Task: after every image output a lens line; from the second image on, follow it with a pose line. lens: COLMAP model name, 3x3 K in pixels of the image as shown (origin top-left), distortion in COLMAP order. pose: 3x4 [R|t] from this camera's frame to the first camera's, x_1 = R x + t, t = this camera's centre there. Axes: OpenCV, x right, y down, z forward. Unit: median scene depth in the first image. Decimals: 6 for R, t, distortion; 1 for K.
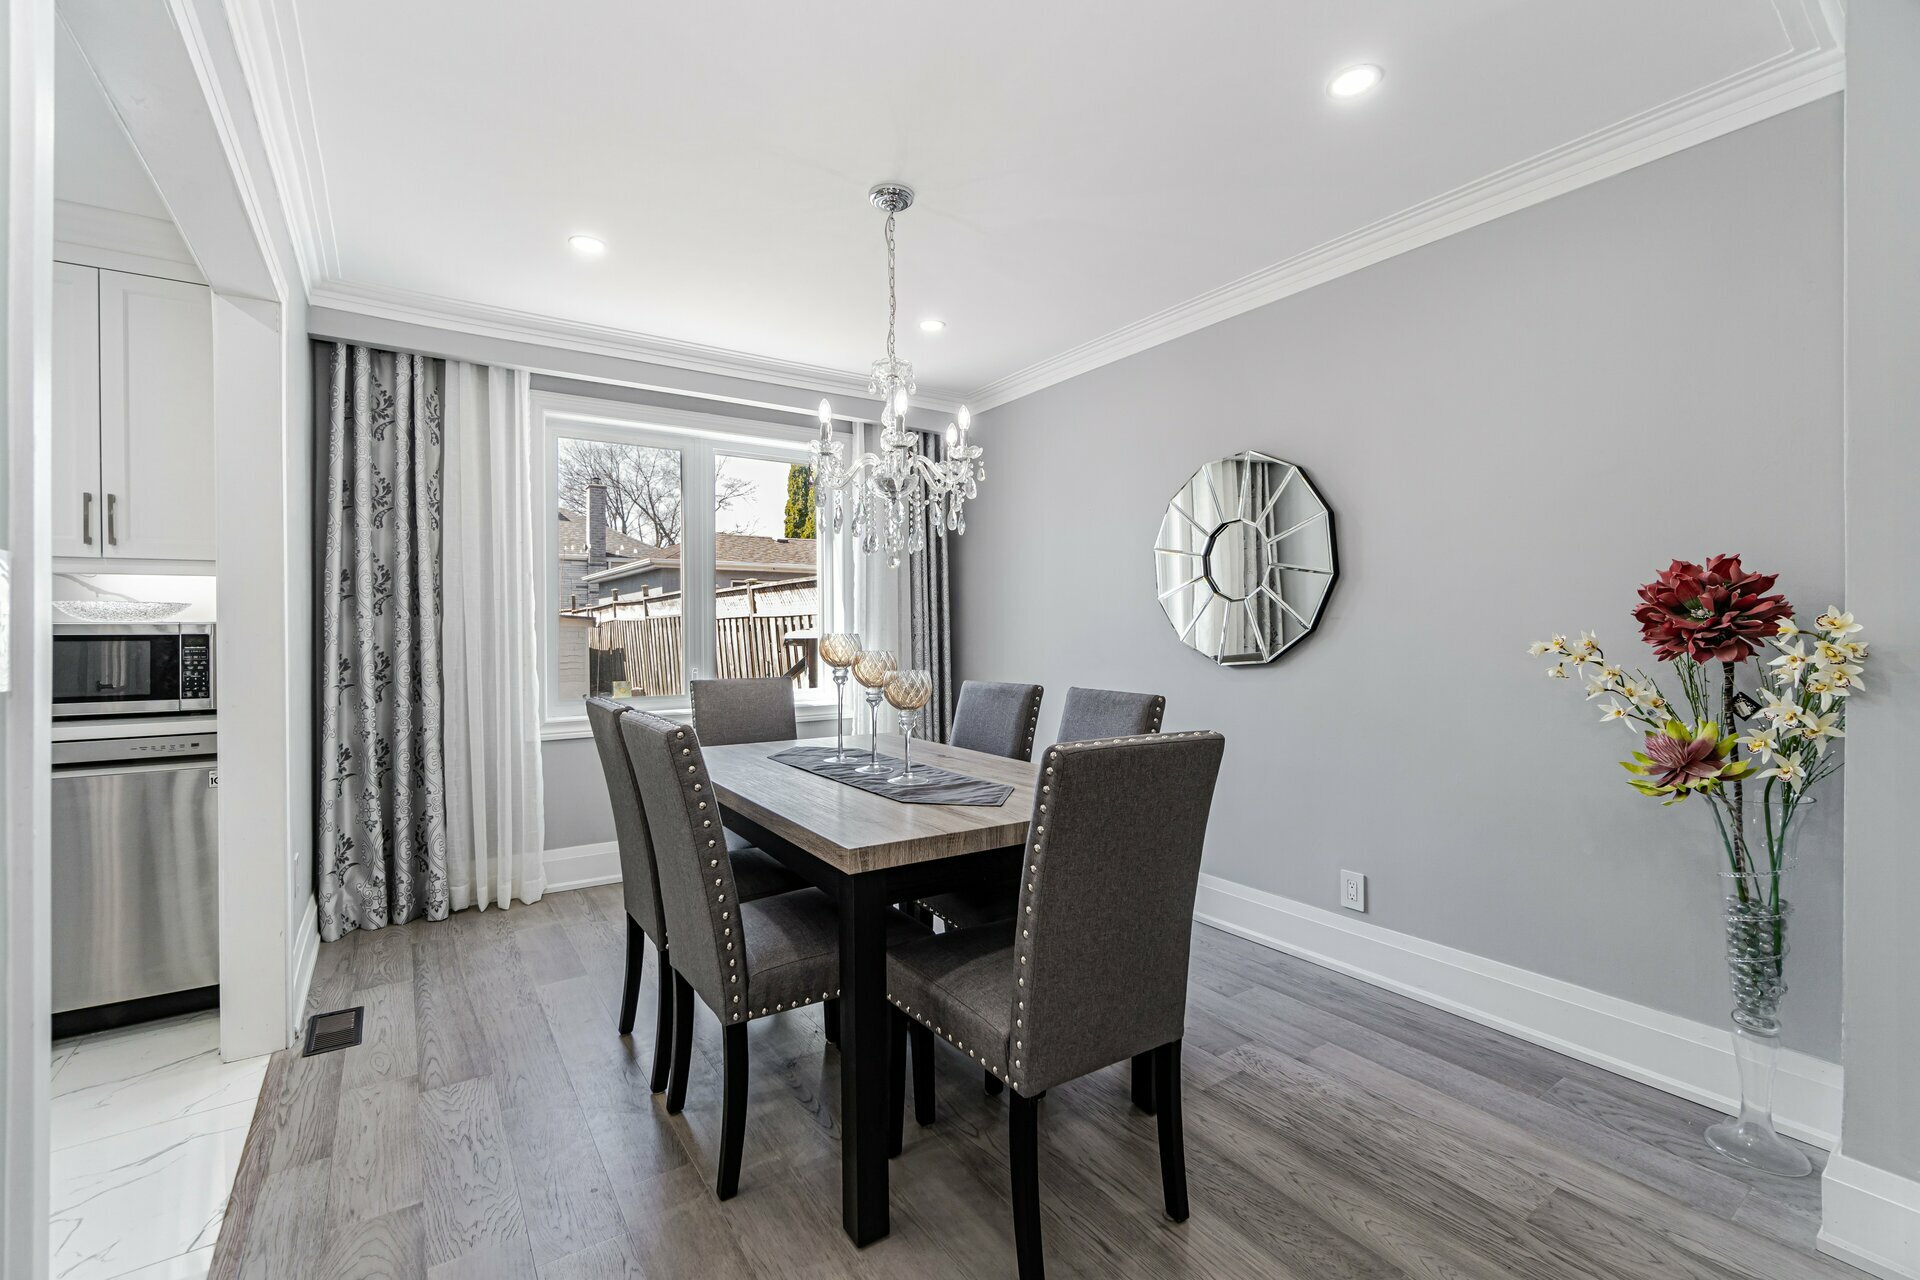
lens RADIAL K [[823.2, 0, 954.5], [0, 823.2, 639.0], [0, 0, 1]] dist [-0.012954, 0.000091]
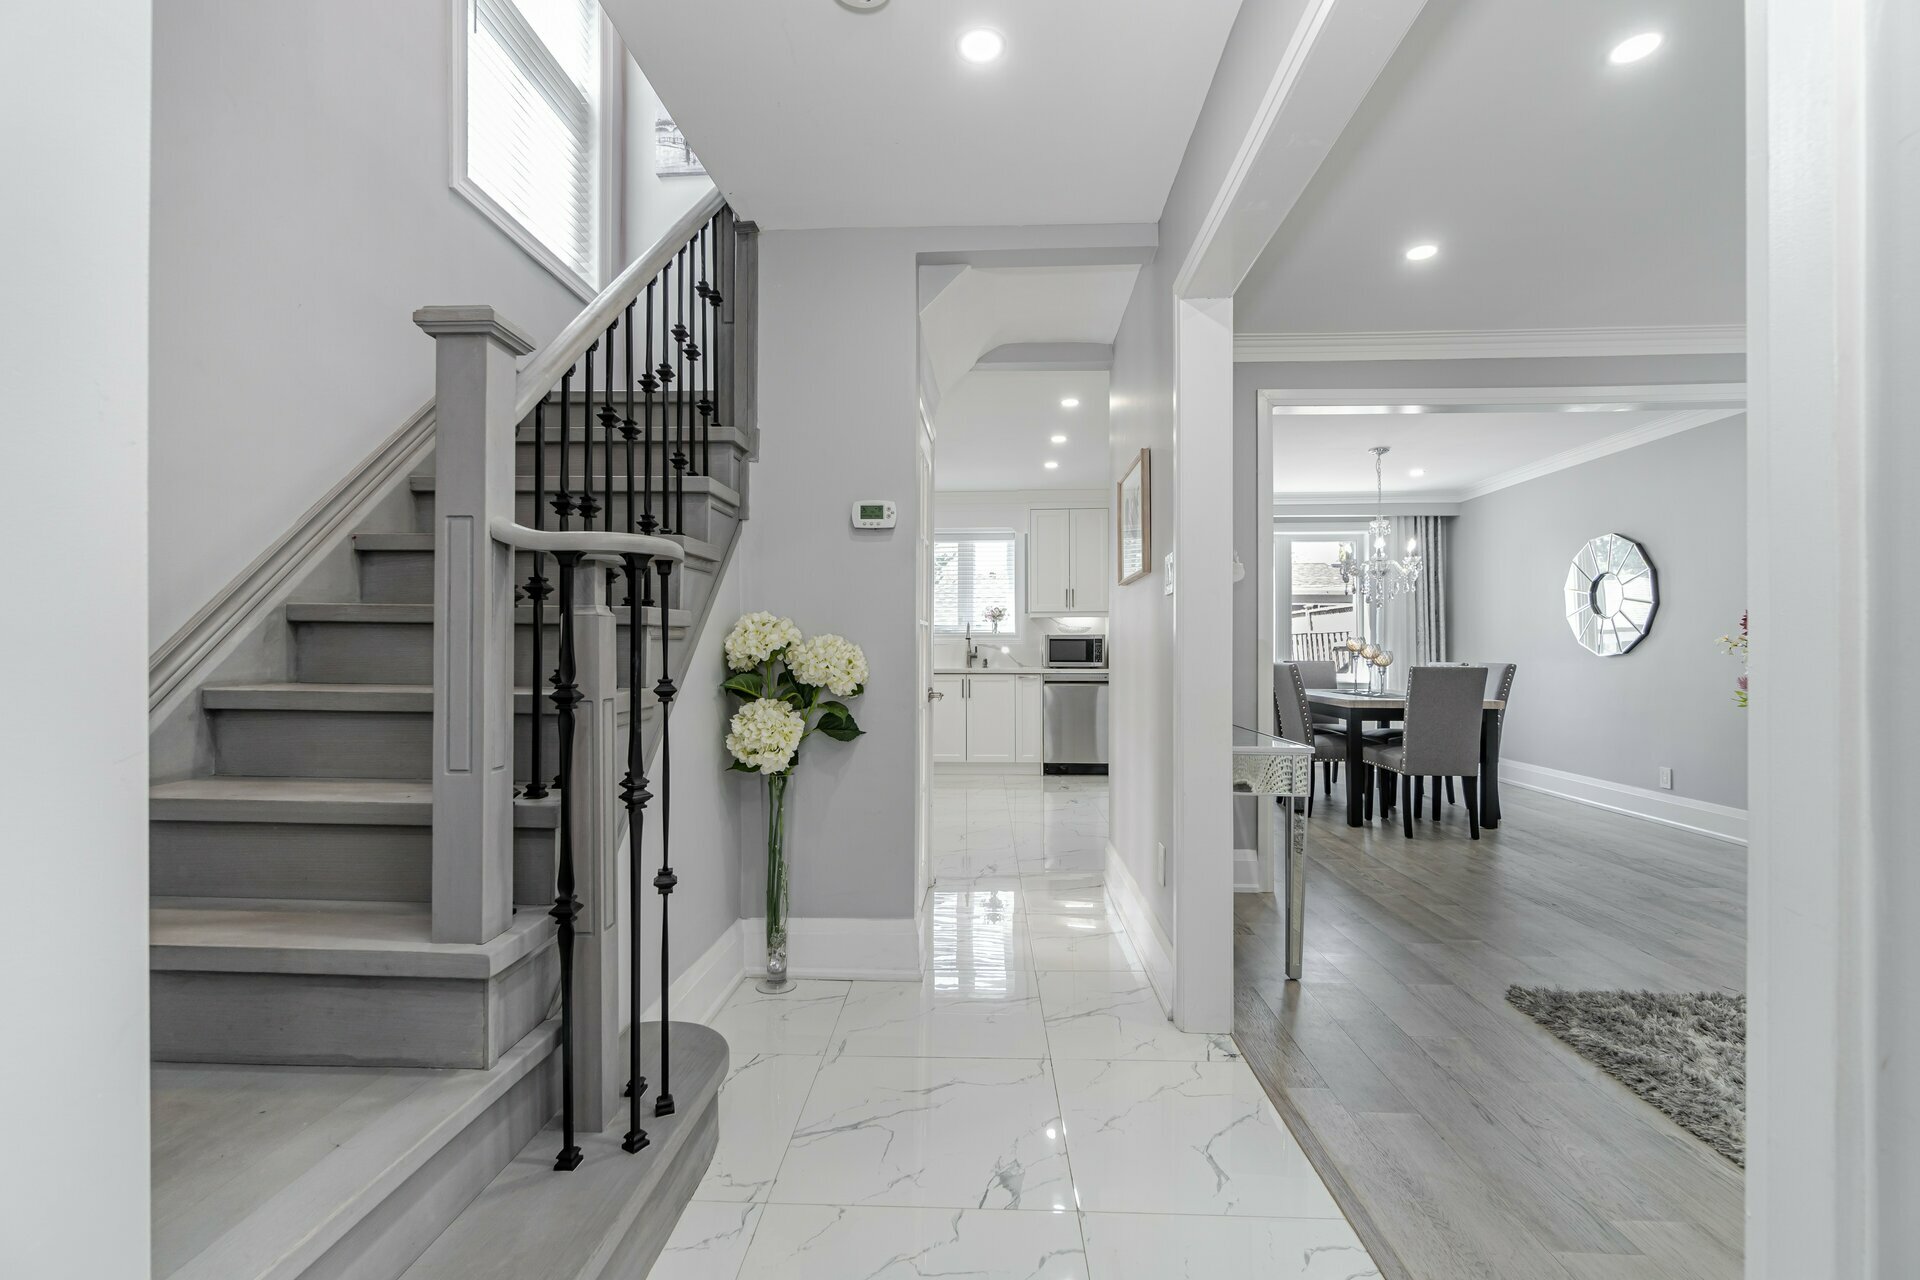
lens RADIAL K [[823.2, 0, 948.3], [0, 823.2, 648.9], [0, 0, 1]] dist [-0.012954, 0.000091]
pose [[0.795768, 0.002841, -0.605595, 0.339478], [-0.009748, 0.999920, -0.008119, 0.056290], [0.605523, 0.012364, 0.795732, -1.500301]]
